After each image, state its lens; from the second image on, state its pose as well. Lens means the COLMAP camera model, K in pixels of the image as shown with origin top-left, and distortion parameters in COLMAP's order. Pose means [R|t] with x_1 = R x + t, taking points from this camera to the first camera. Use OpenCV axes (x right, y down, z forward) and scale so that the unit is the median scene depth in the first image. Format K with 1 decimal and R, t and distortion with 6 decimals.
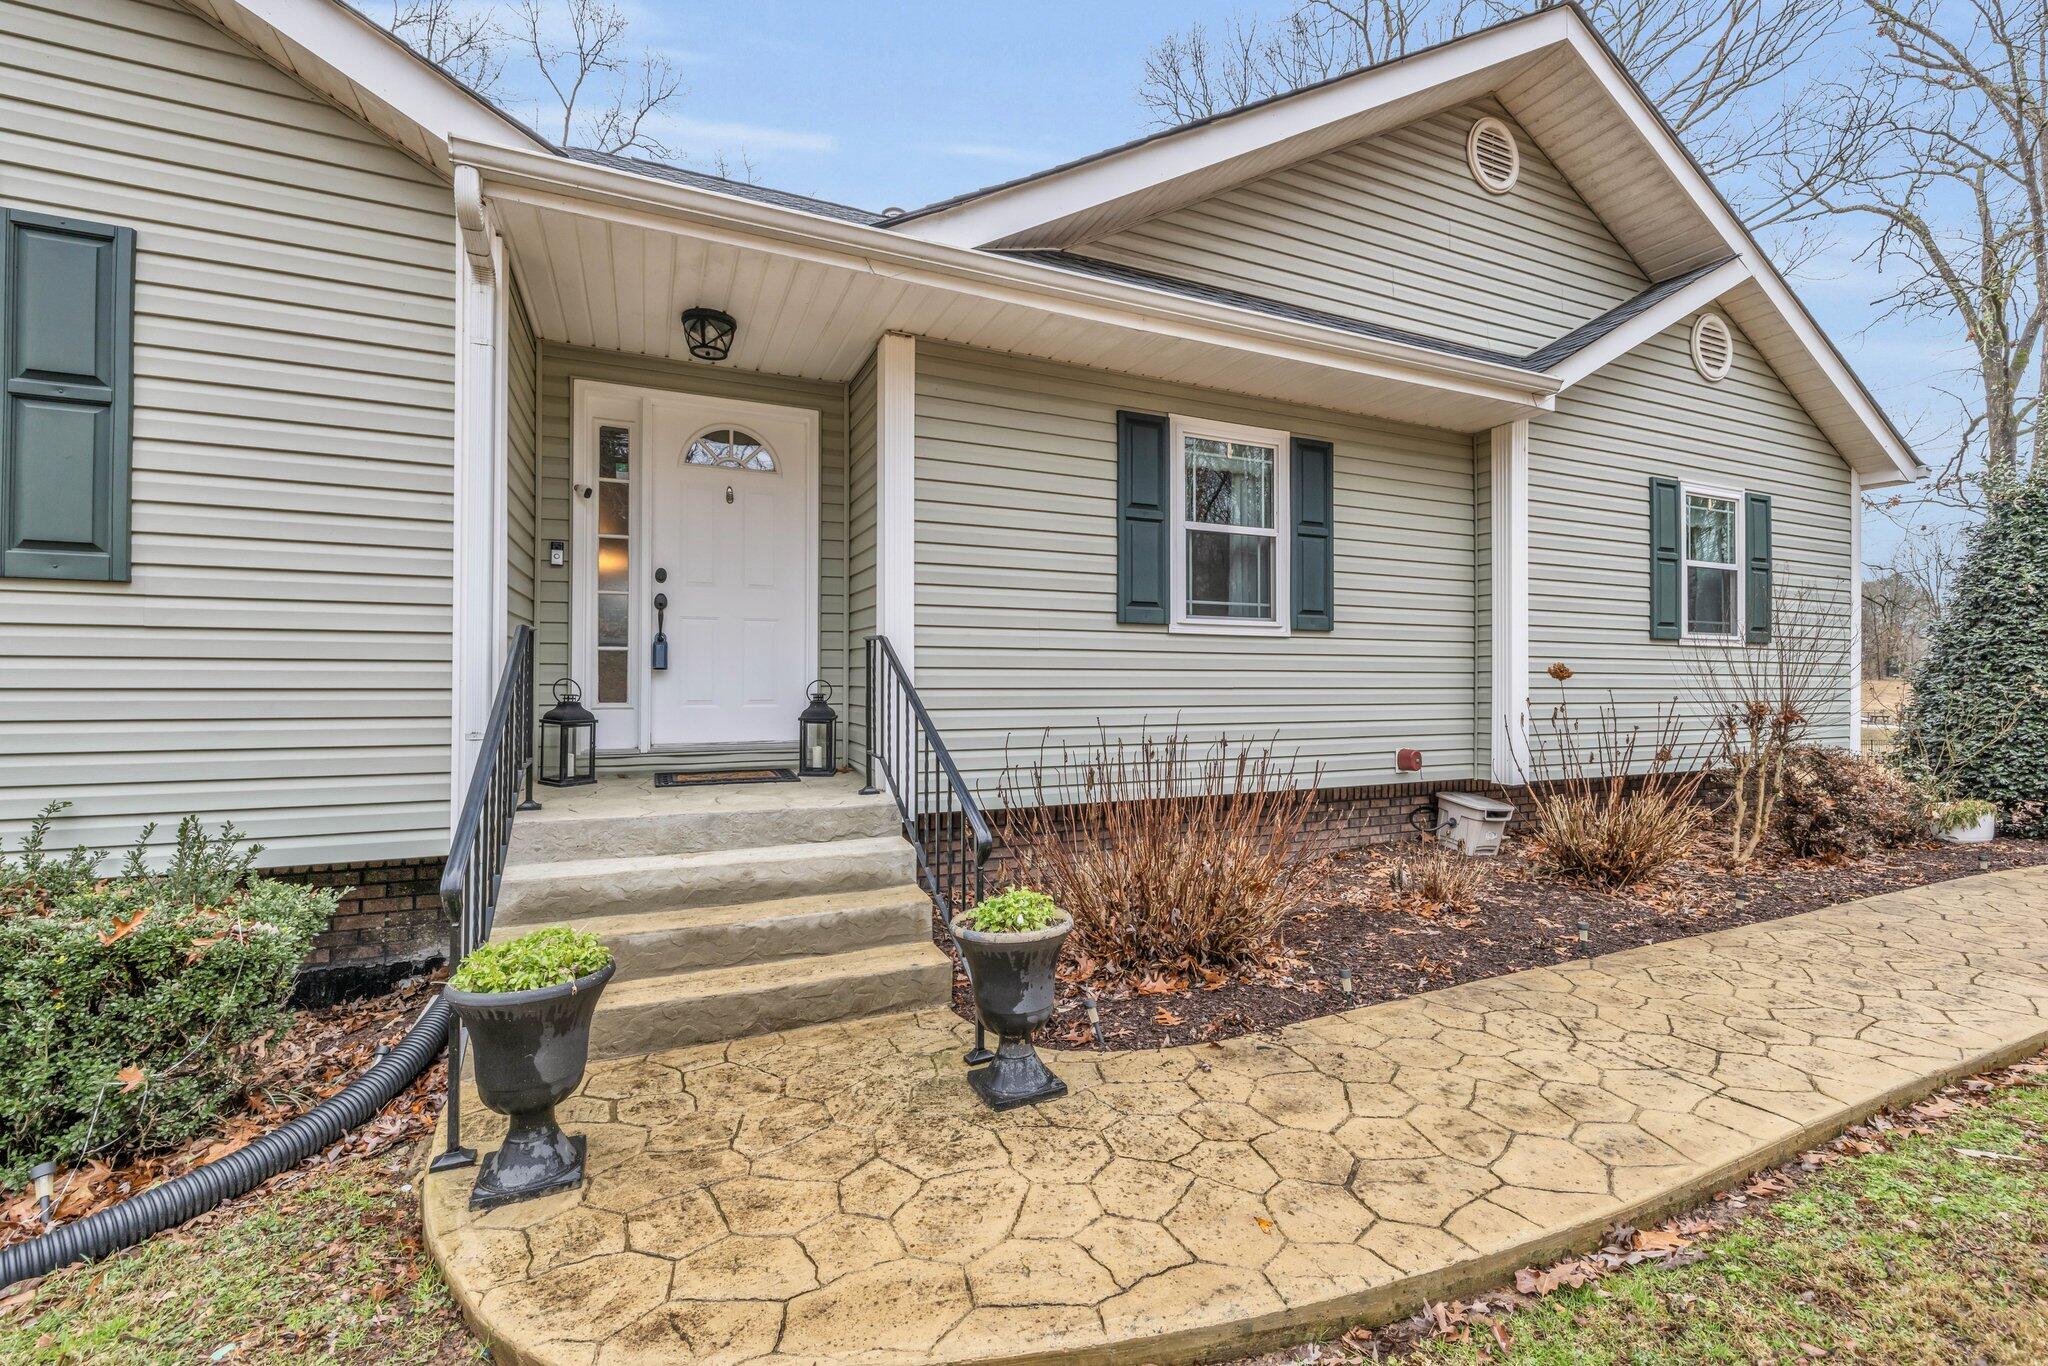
lens RADIAL K [[849.3, 0, 1023.7], [0, 849.3, 676.8], [0, 0, 1]] dist [-0.000708, -0.000203]
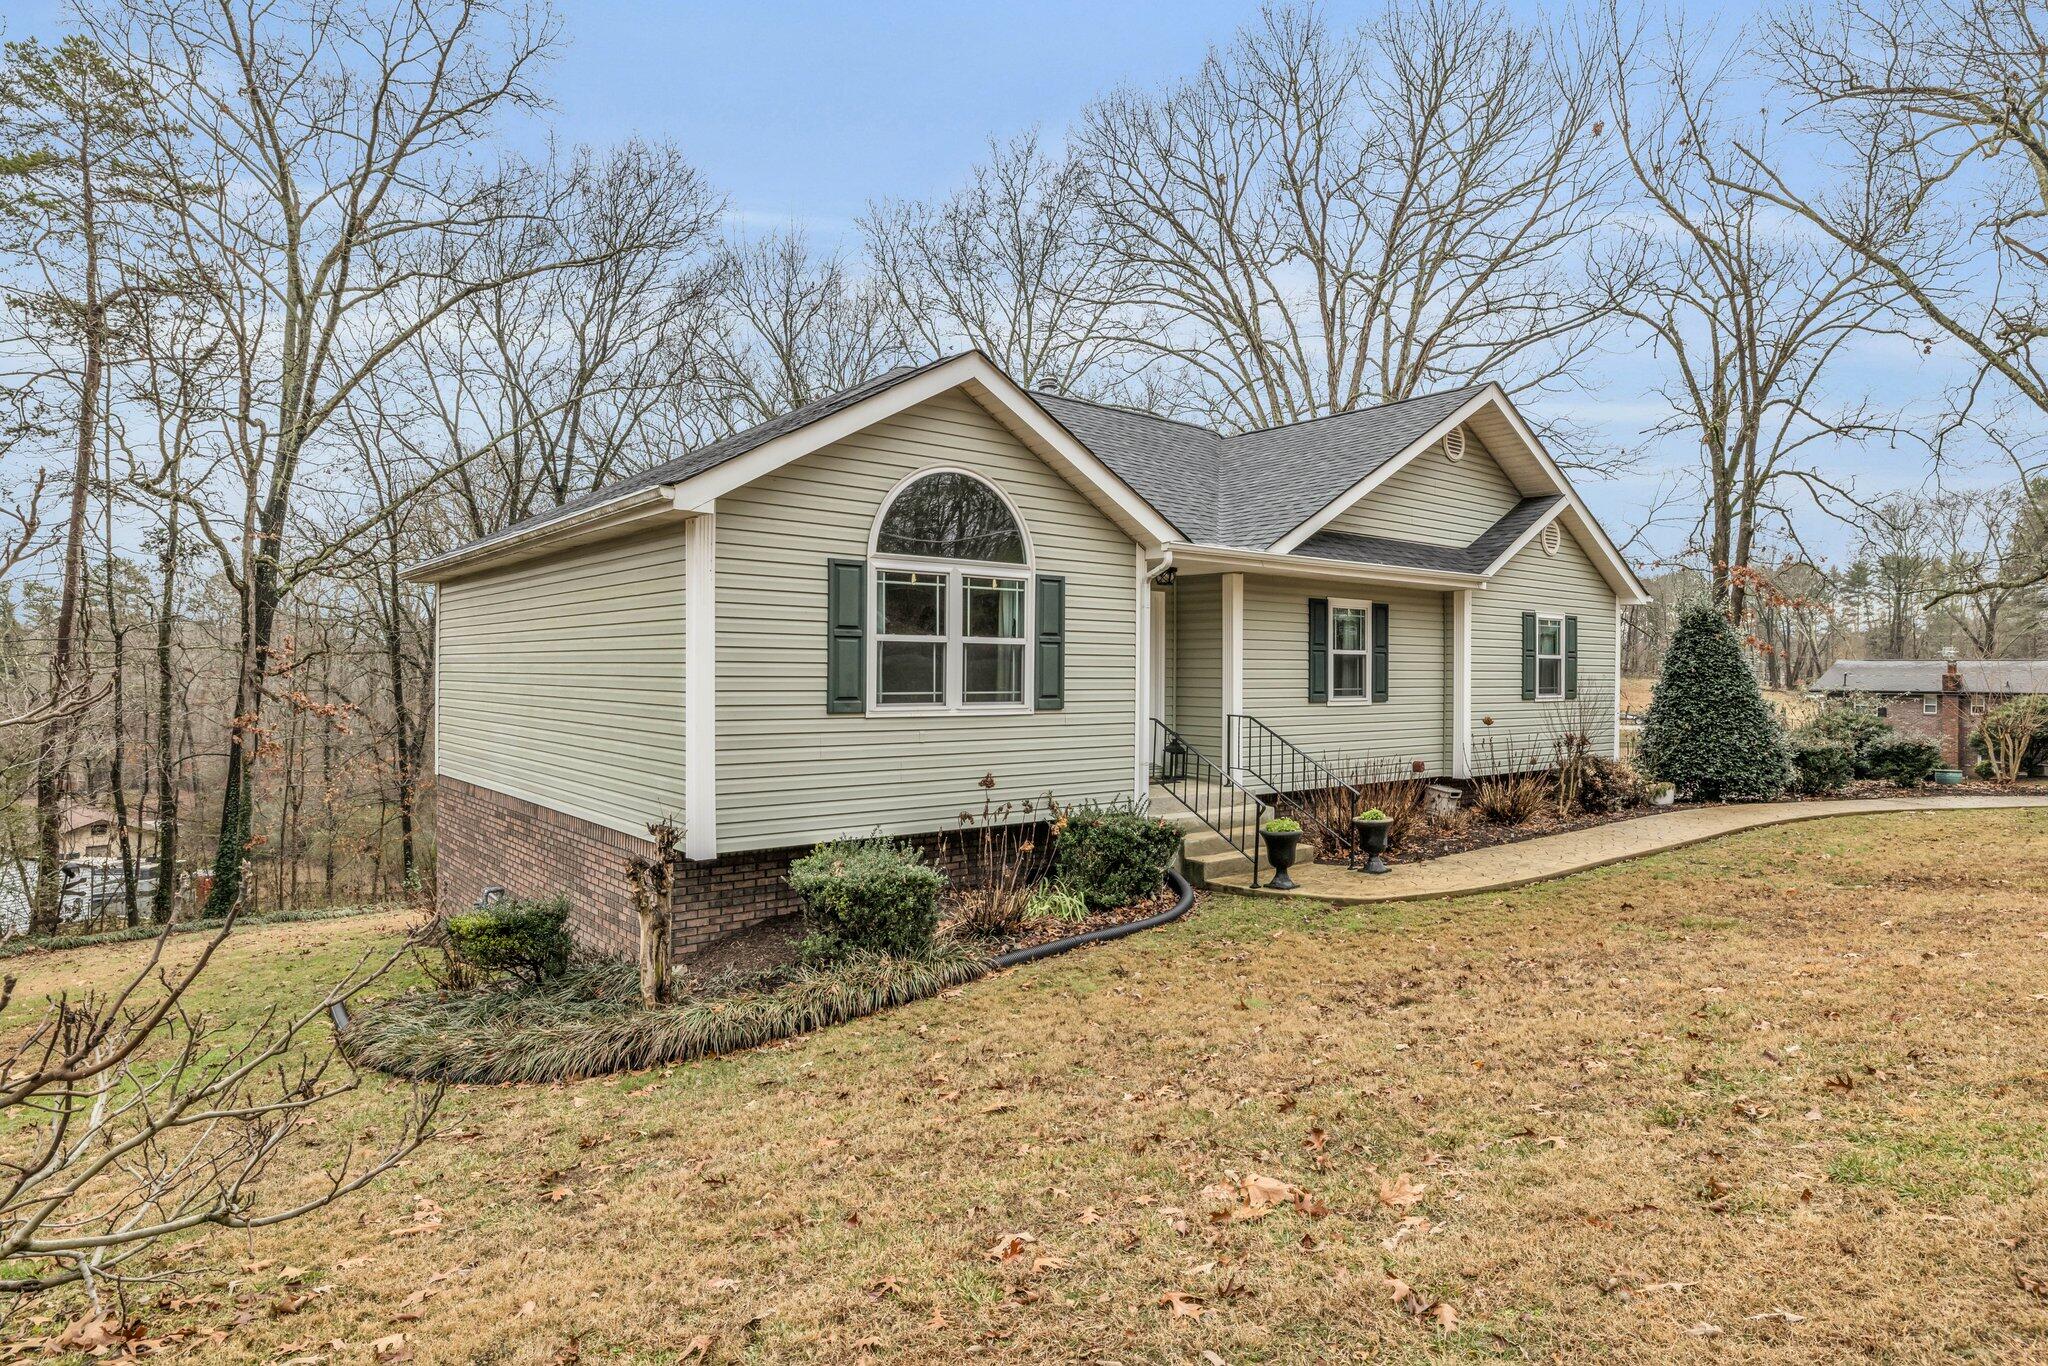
lens RADIAL K [[1133.1, 0, 1024.0], [0, 1133.1, 683.0], [0, 0, 1]] dist [-0.001742, -0.000099]
pose [[0.964274, -0.000777, 0.264906, -1.158430], [-0.002298, 0.999934, 0.011297, -0.126610], [-0.264898, -0.011502, 0.964208, -1.314530]]
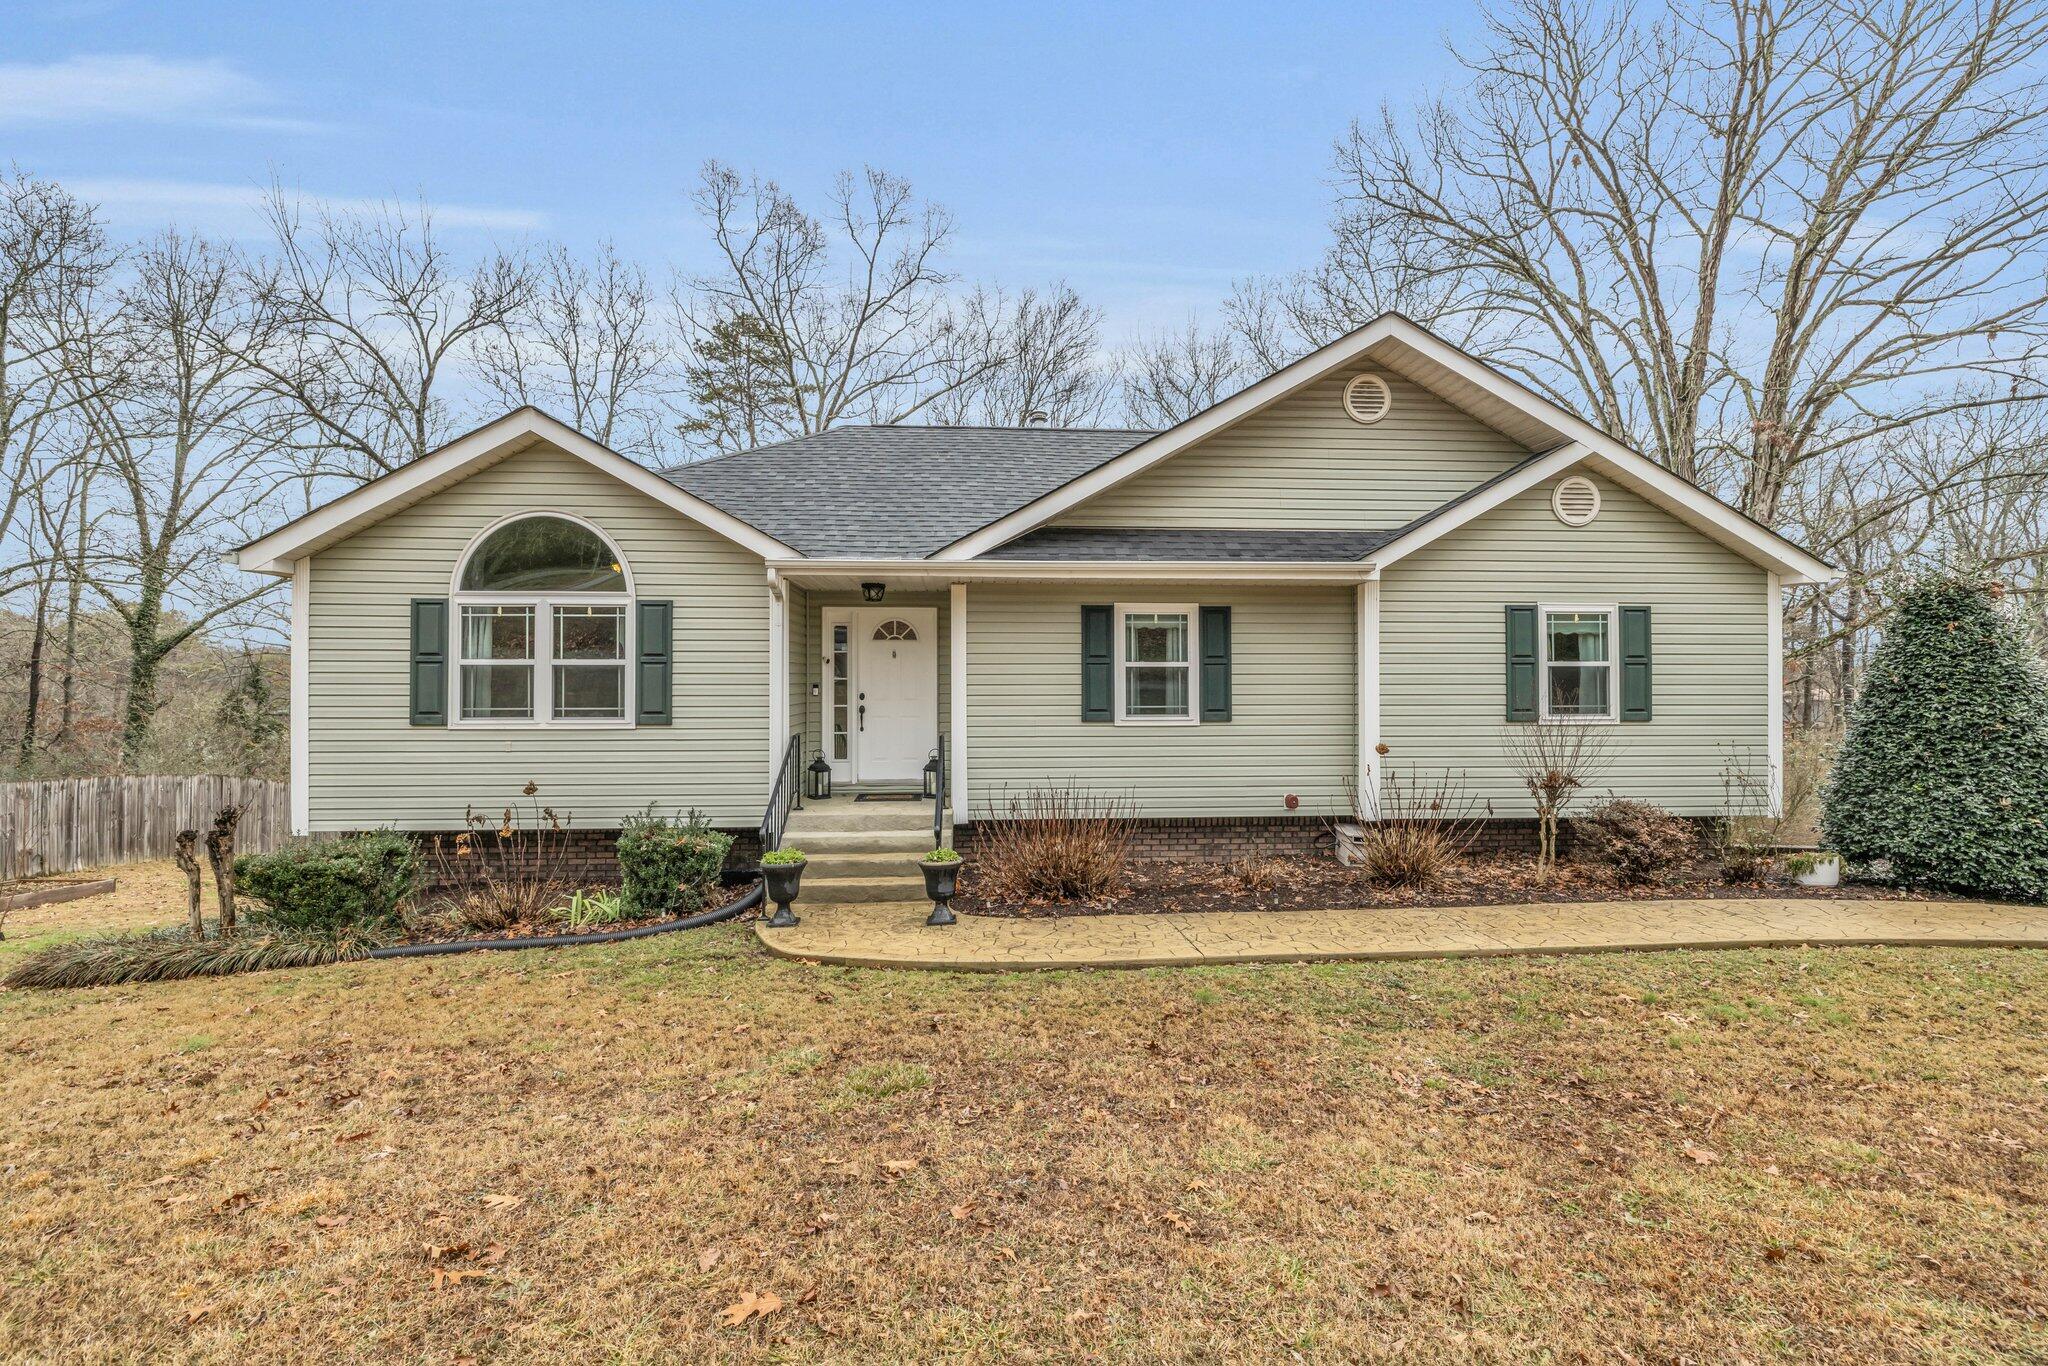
lens RADIAL K [[839.1, 0, 1015.7], [0, 839.1, 683.0], [0, 0, 1]] dist [0.000848, 0.000067]
pose [[0.941167, -0.006033, -0.337887, 0.537019], [0.004660, 0.999977, -0.004876, -0.125772], [0.337909, 0.003015, 0.941174, -0.688481]]
